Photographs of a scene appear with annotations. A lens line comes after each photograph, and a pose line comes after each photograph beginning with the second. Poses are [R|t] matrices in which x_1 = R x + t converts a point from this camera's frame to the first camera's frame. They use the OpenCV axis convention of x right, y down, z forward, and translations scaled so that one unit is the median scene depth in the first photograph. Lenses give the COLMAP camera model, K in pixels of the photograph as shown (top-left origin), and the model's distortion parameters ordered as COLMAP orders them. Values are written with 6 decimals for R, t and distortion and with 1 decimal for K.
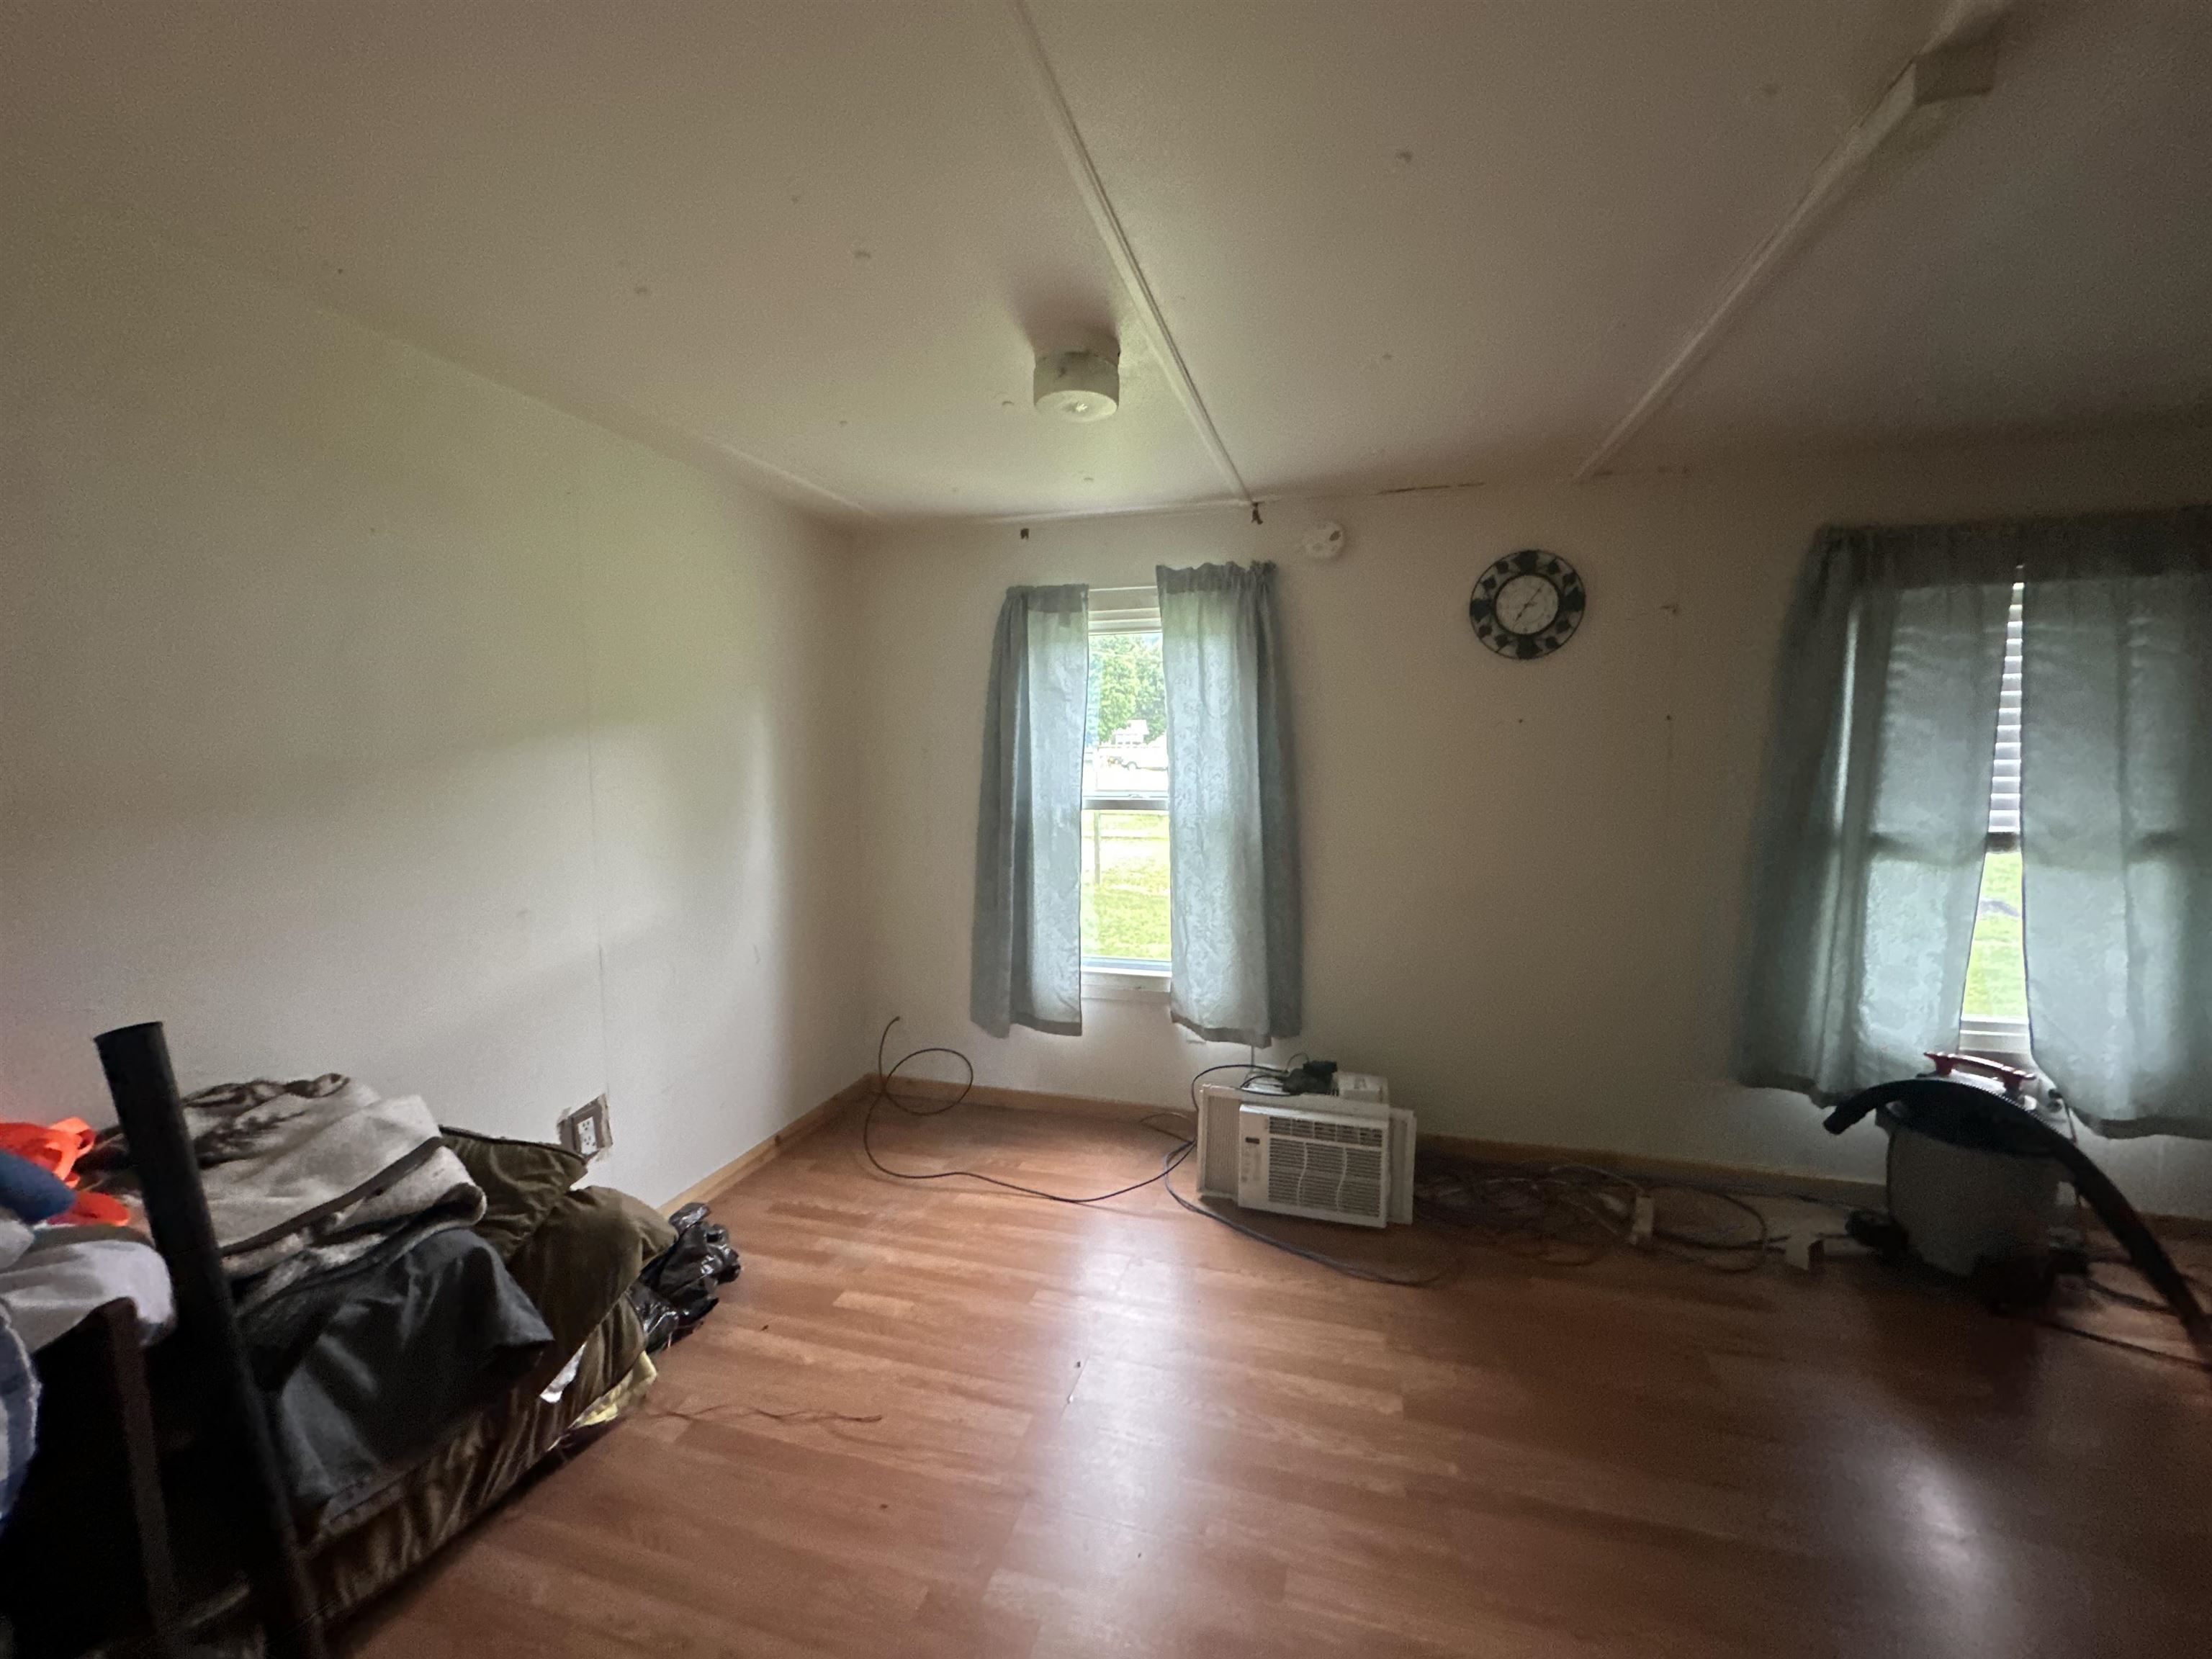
lens RADIAL K [[876.9, 0, 1107.9], [0, 876.9, 828.9], [0, 0, 1]] dist [-0.002747, 0.000290]
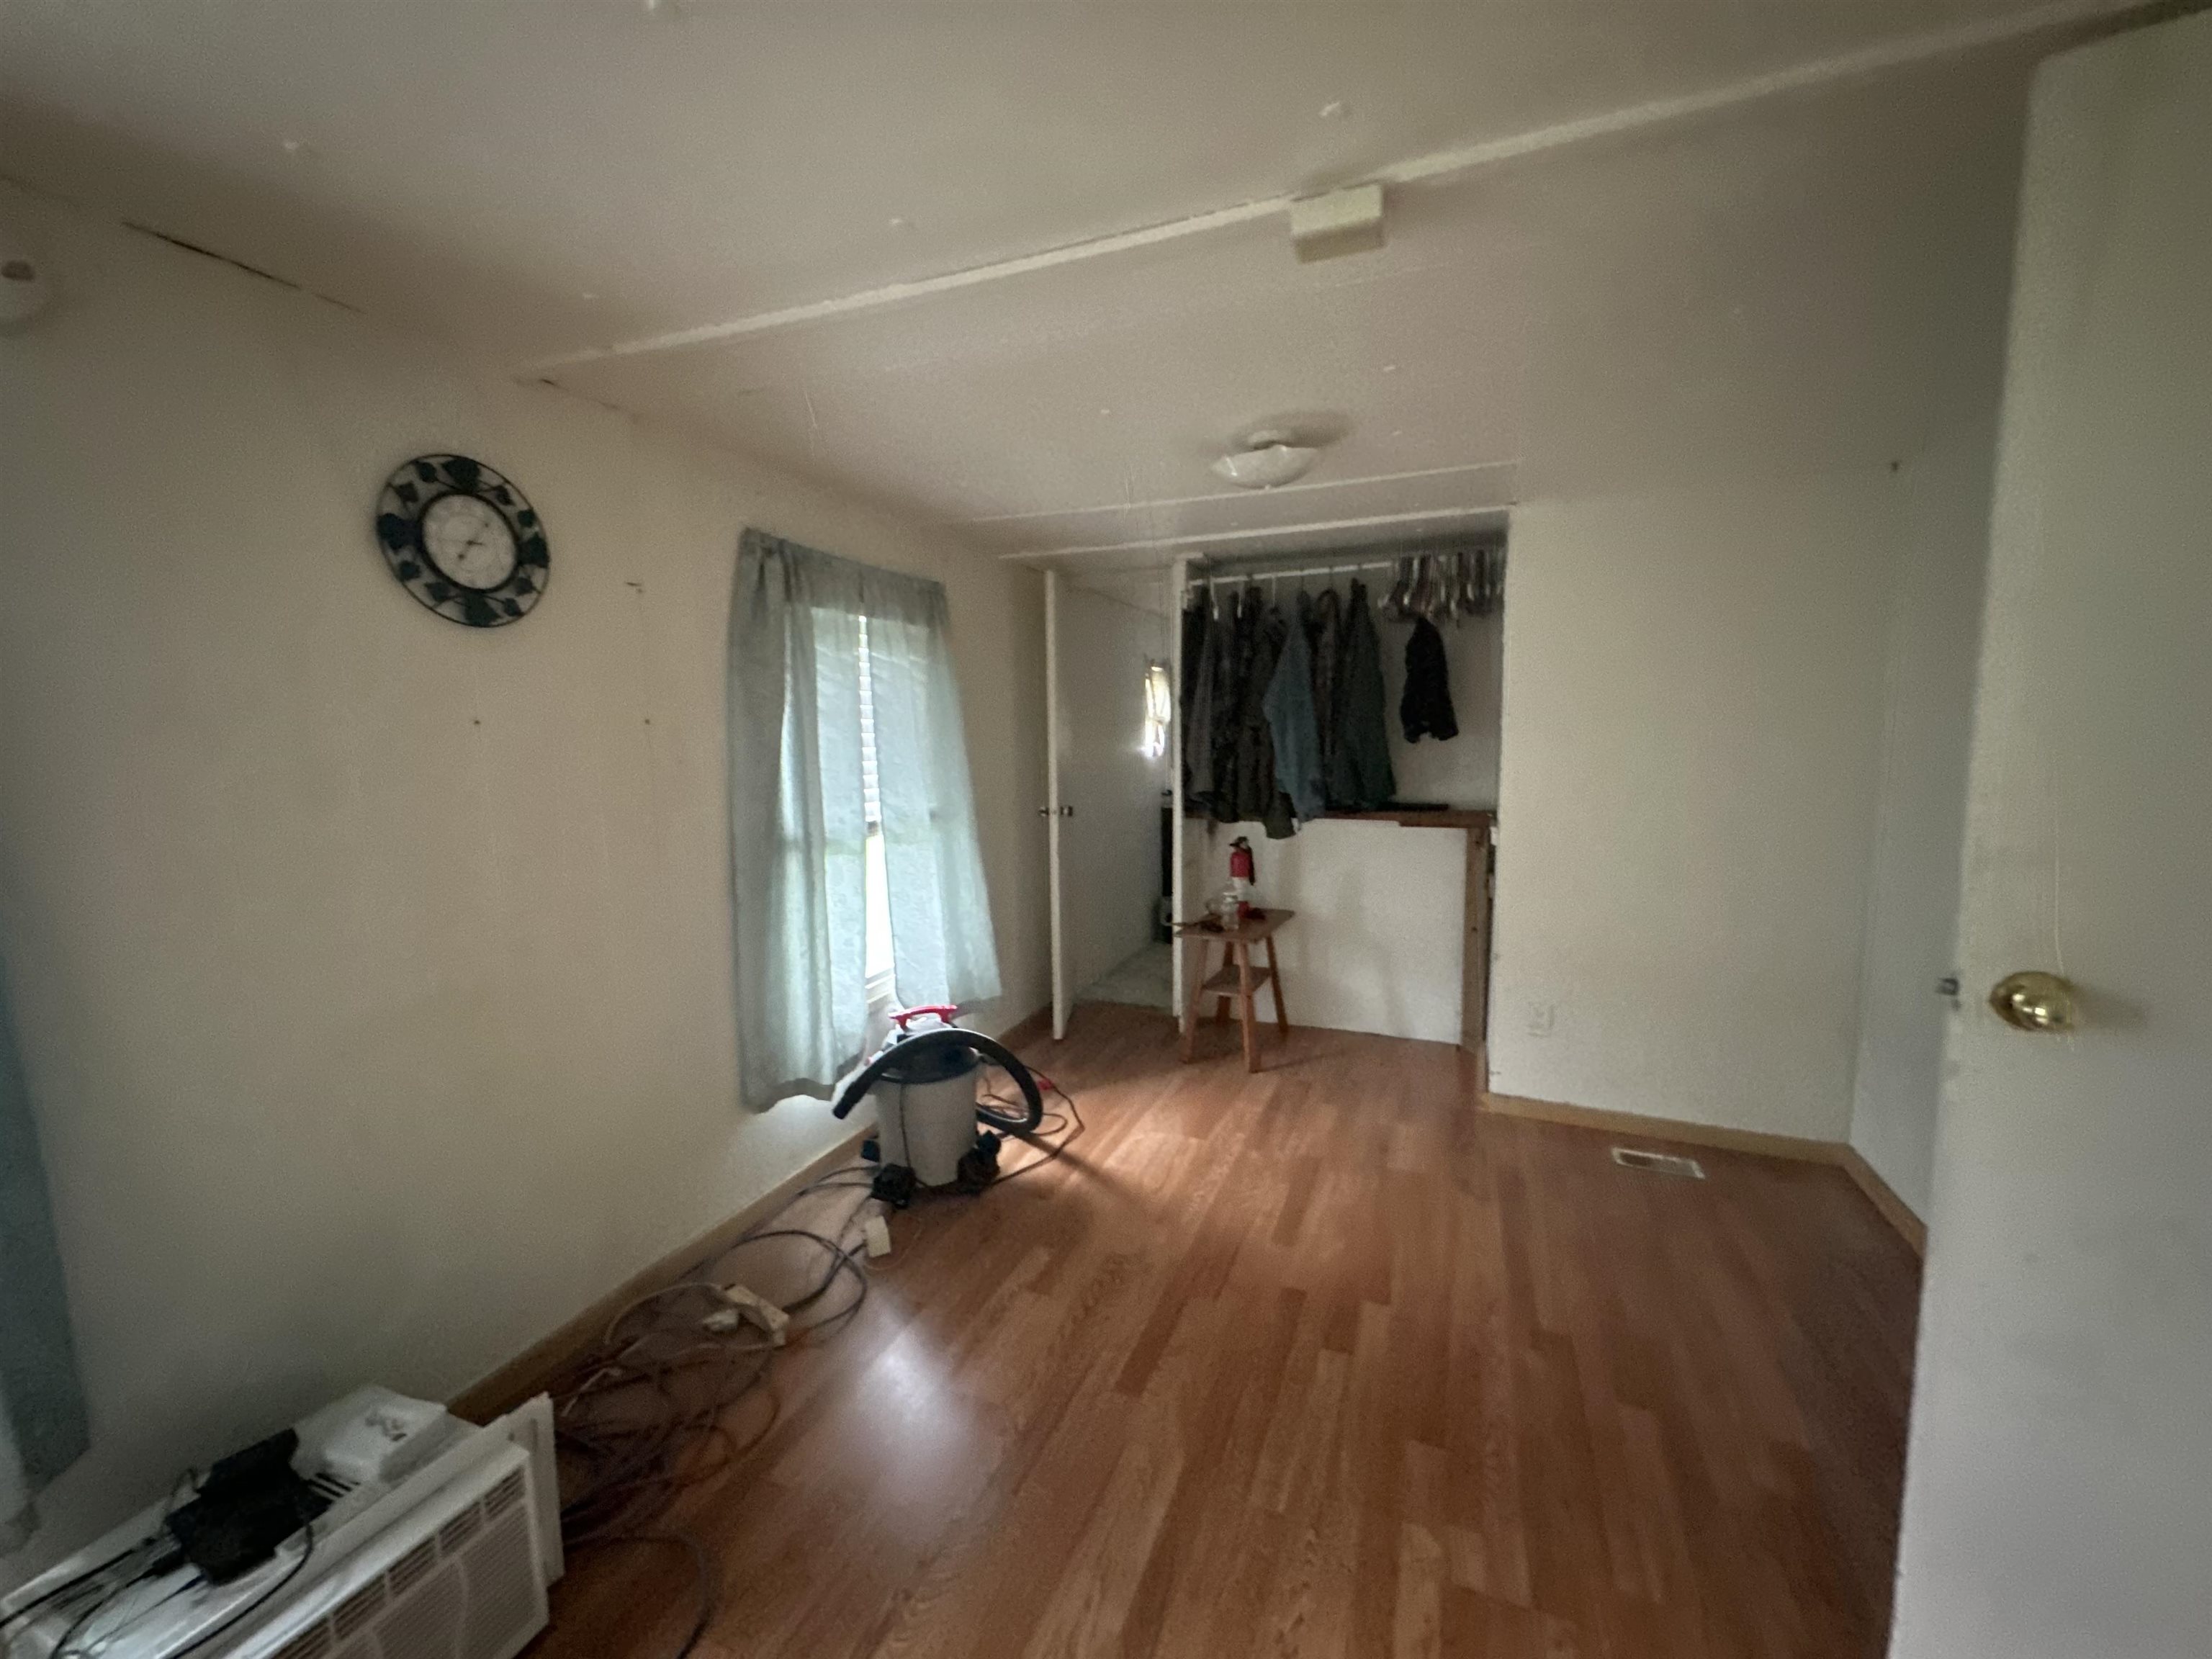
lens RADIAL K [[876.9, 0, 1109.7], [0, 876.9, 828.1], [0, 0, 1]] dist [-0.002747, 0.000290]
pose [[0.089861, -0.102559, 0.990660, -0.146303], [0.103678, 0.990243, 0.093111, -0.060967], [-0.990543, 0.094343, 0.099617, 0.509025]]
